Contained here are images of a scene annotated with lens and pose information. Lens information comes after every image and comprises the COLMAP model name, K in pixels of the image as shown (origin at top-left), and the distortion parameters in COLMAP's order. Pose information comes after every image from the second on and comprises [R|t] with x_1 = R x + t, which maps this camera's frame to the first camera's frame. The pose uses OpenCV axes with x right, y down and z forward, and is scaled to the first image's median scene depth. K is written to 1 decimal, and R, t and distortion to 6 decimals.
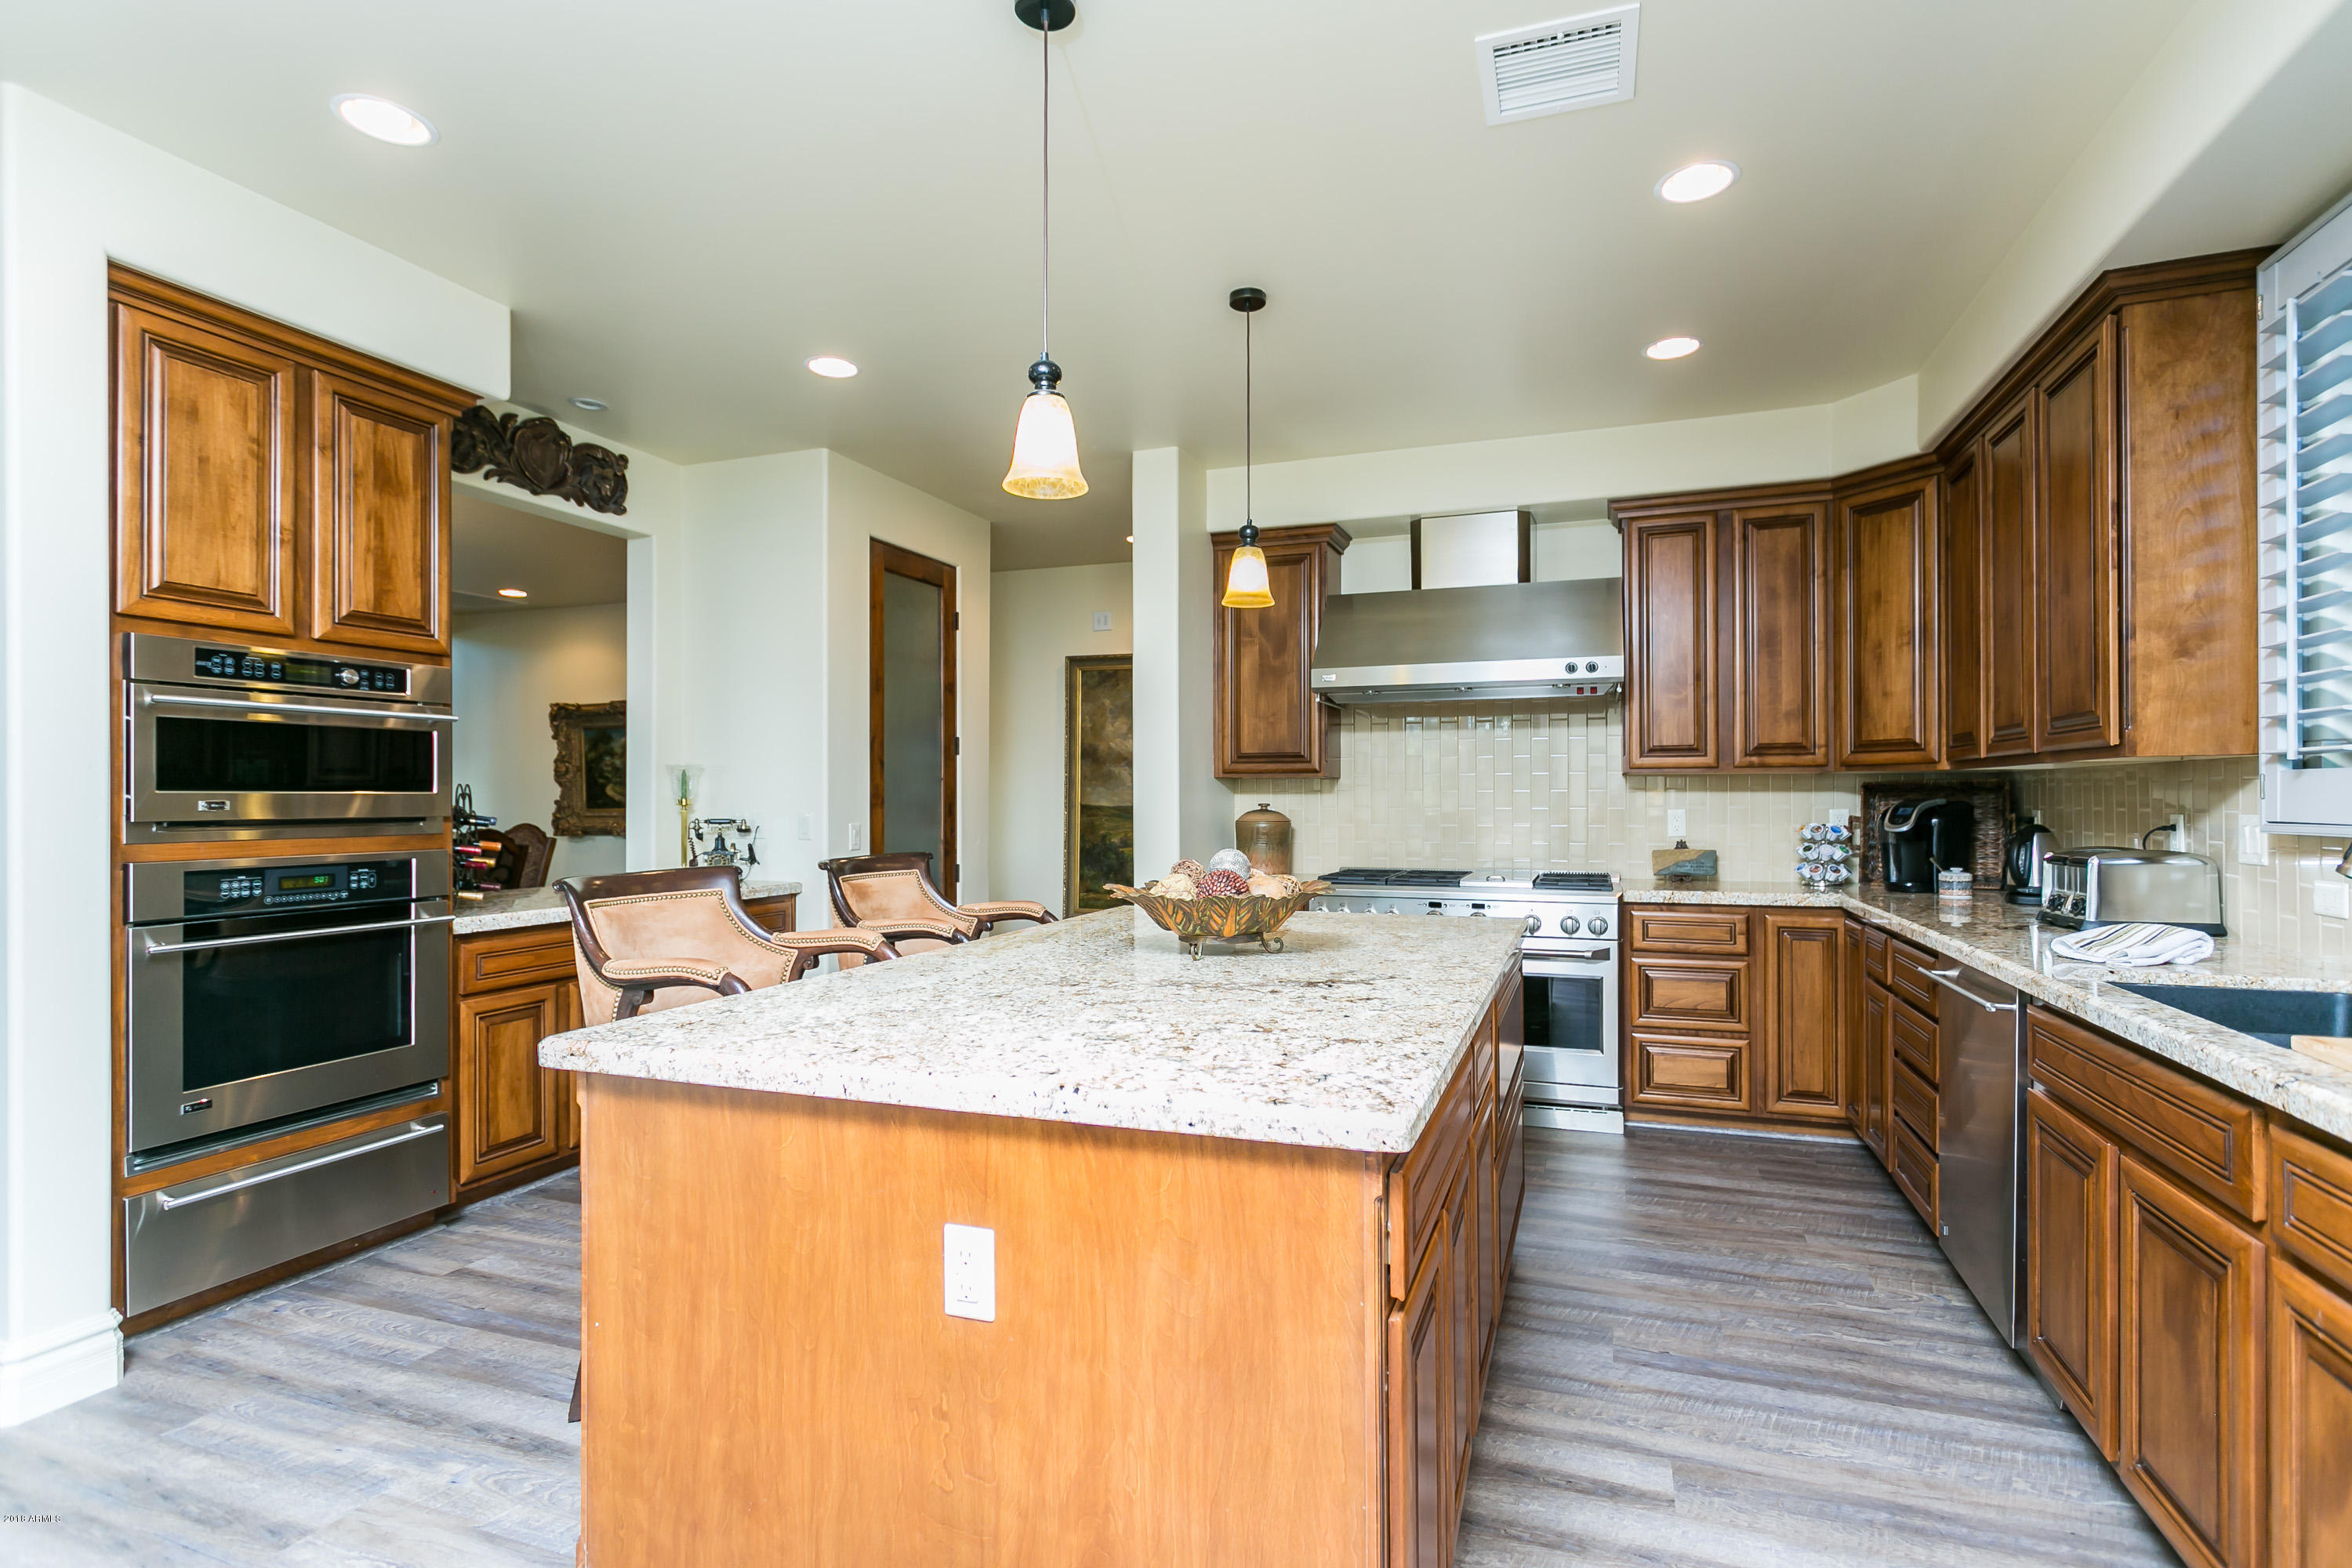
lens RADIAL K [[1218.4, 0, 1180.8], [0, 1218.4, 796.0], [0, 0, 1]] dist [0.000669, 0.000692]
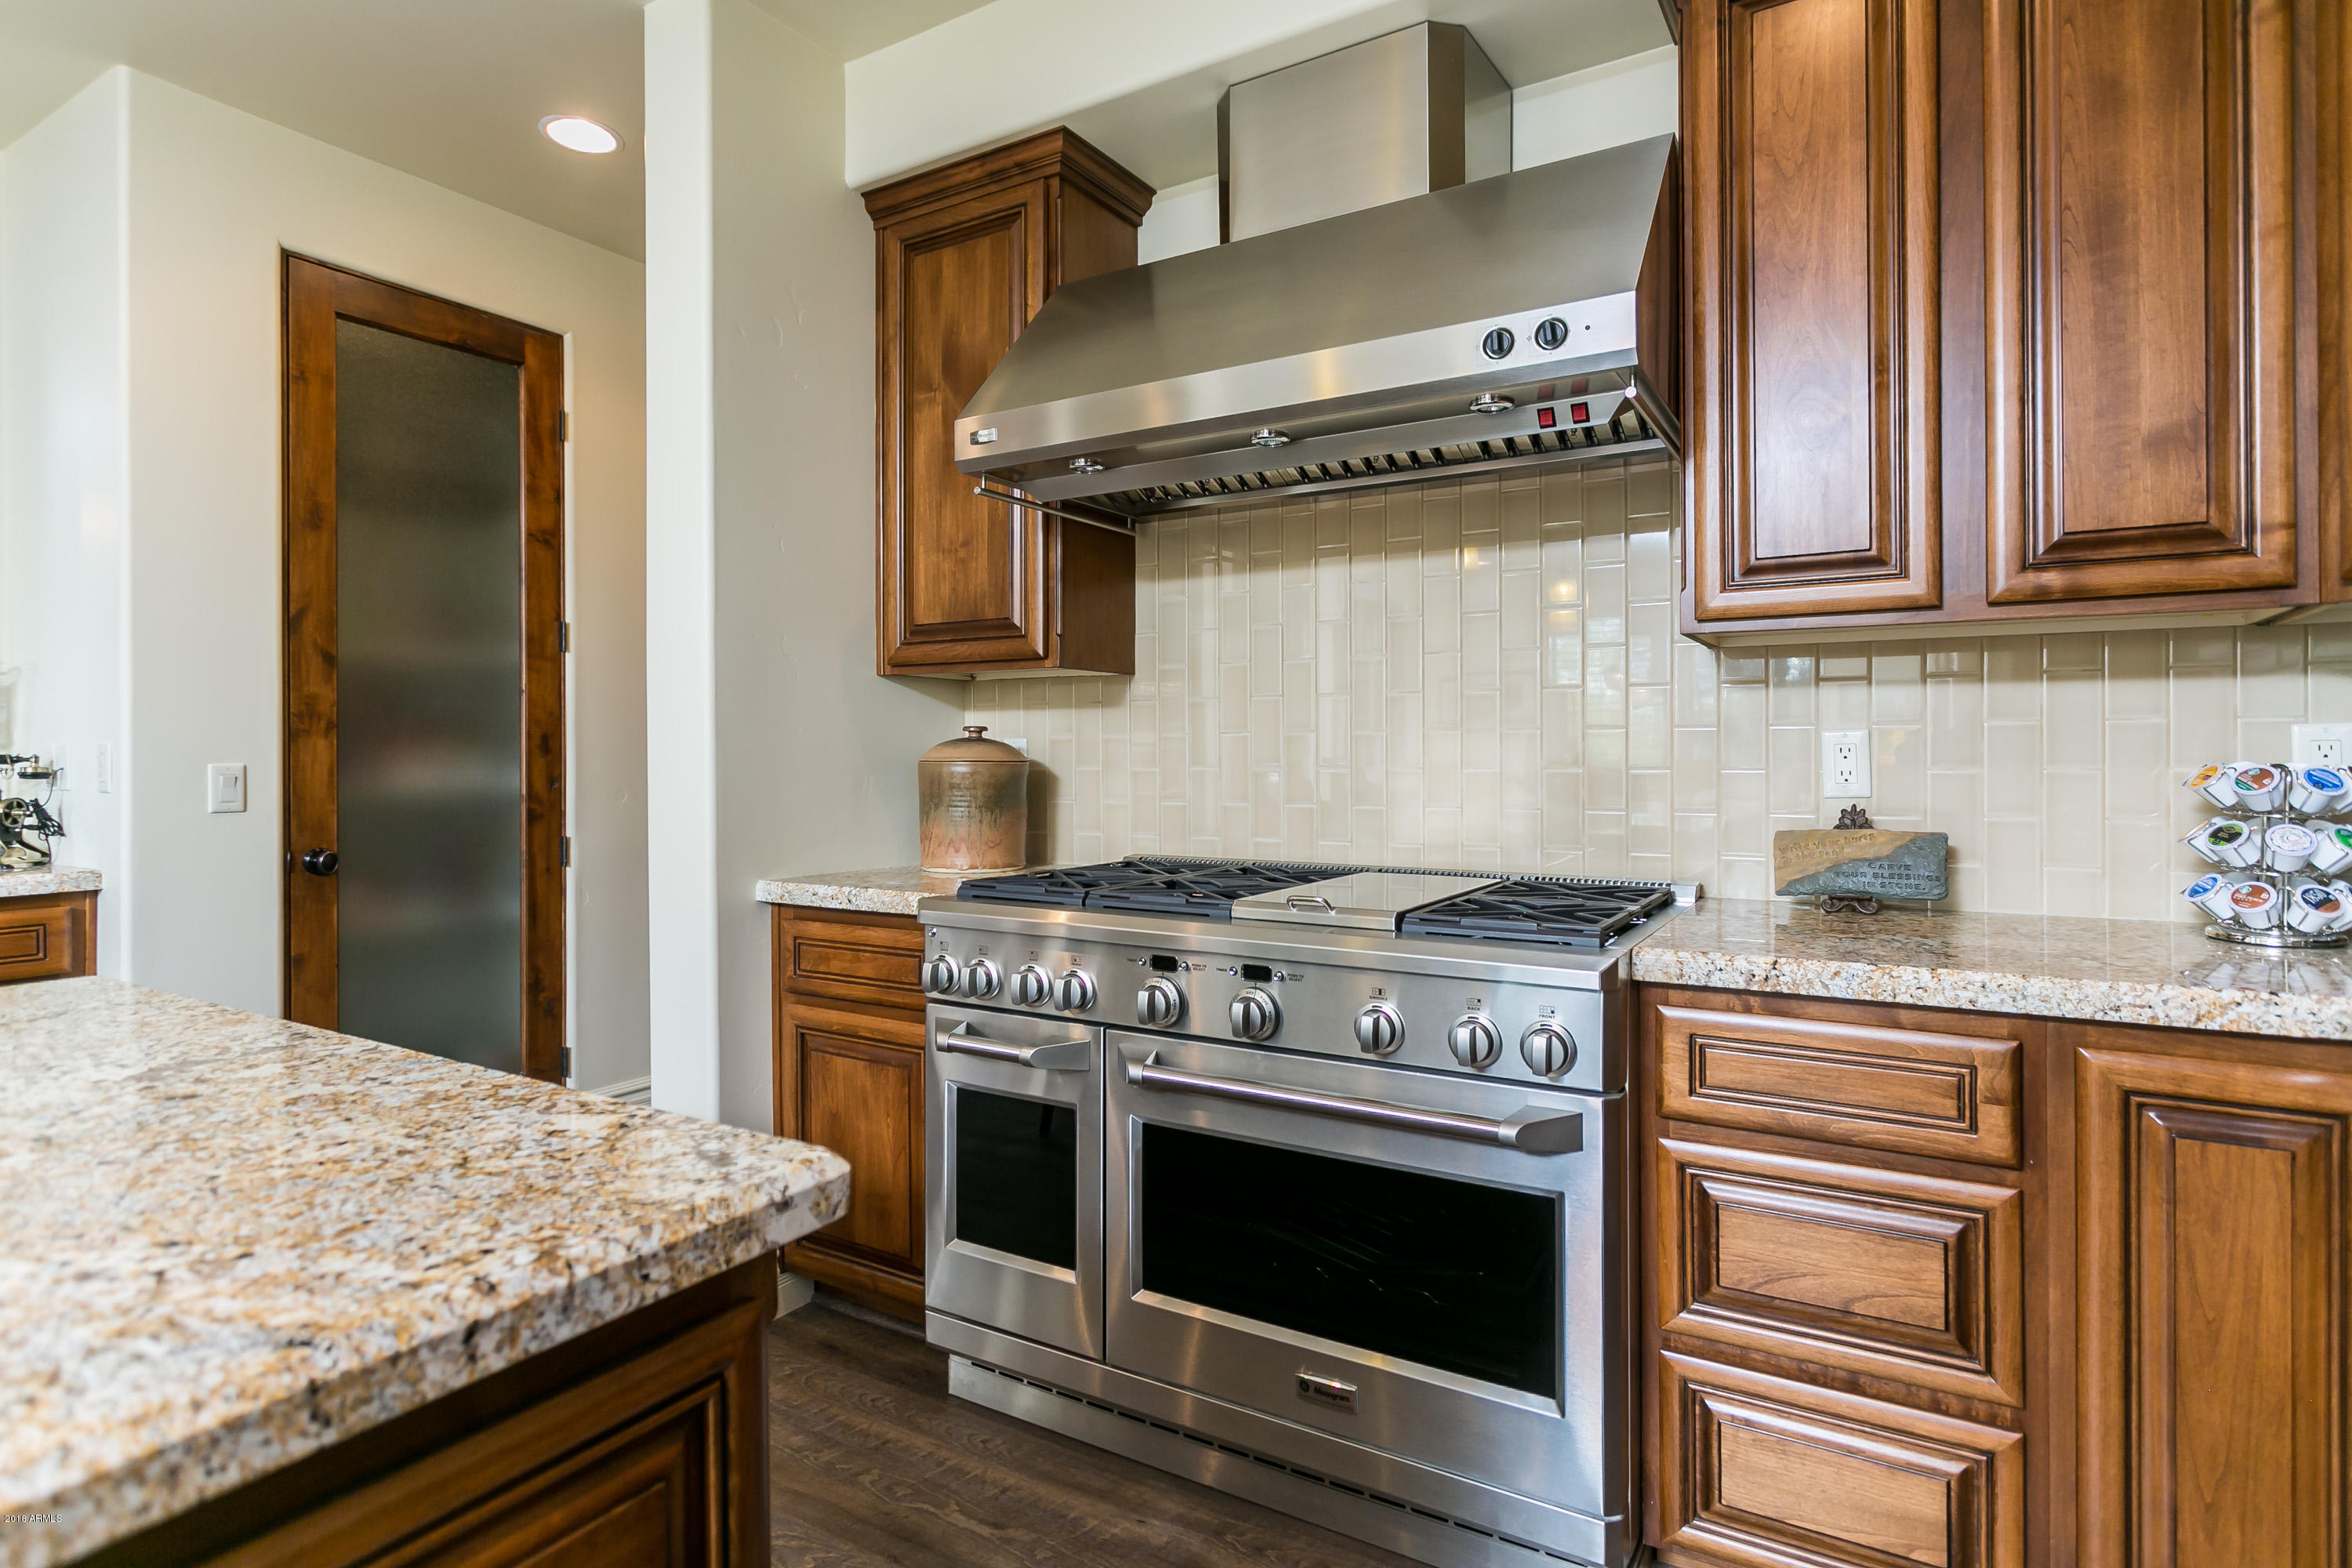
lens RADIAL K [[1236.9, 0, 1187.6], [0, 1236.9, 752.6], [0, 0, 1]] dist [-0.004275, -0.000721]
pose [[0.978965, -0.000399, -0.204030, 0.300132], [0.000230, 1.000000, -0.000851, 0.020346], [0.204030, 0.000786, 0.978964, 0.602374]]
